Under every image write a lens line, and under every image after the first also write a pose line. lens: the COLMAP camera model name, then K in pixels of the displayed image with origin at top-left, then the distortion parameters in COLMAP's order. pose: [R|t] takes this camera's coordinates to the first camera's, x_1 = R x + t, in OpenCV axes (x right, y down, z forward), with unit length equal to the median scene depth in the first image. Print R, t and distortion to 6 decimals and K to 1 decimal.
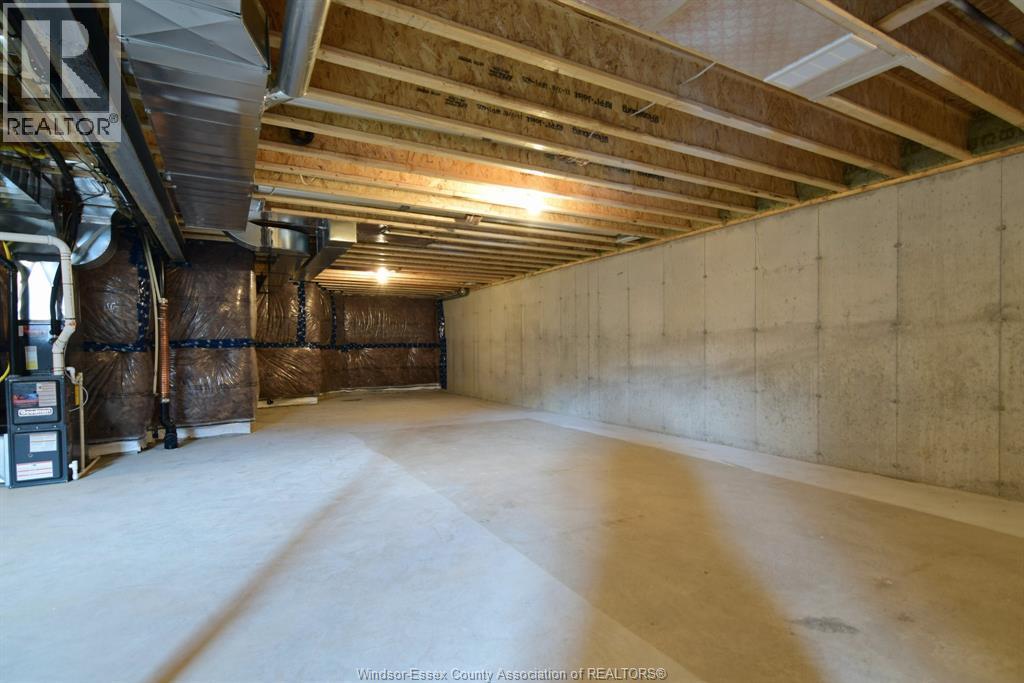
lens RADIAL K [[508.3, 0, 511.3], [0, 508.3, 346.5], [0, 0, 1]] dist [0.001575, -0.000055]
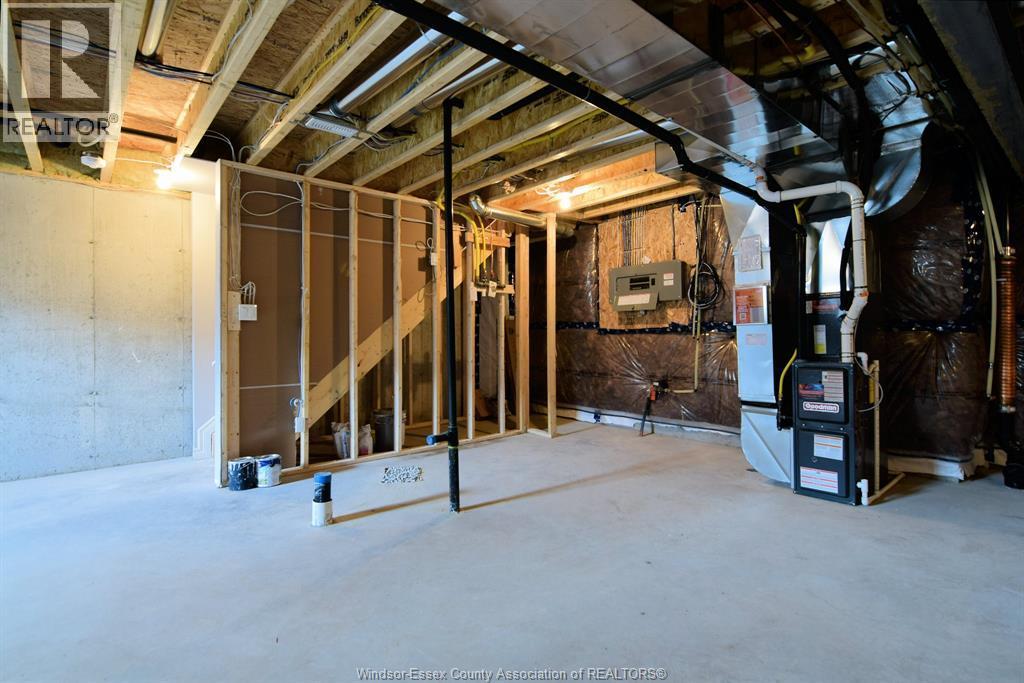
lens RADIAL K [[508.3, 0, 511.3], [0, 508.3, 346.5], [0, 0, 1]] dist [0.001575, -0.000055]
pose [[0.197103, 0.030633, -0.979904, -0.224782], [0.010434, 0.999390, 0.033341, 0.001196], [0.980327, -0.016796, 0.196663, 0.331975]]
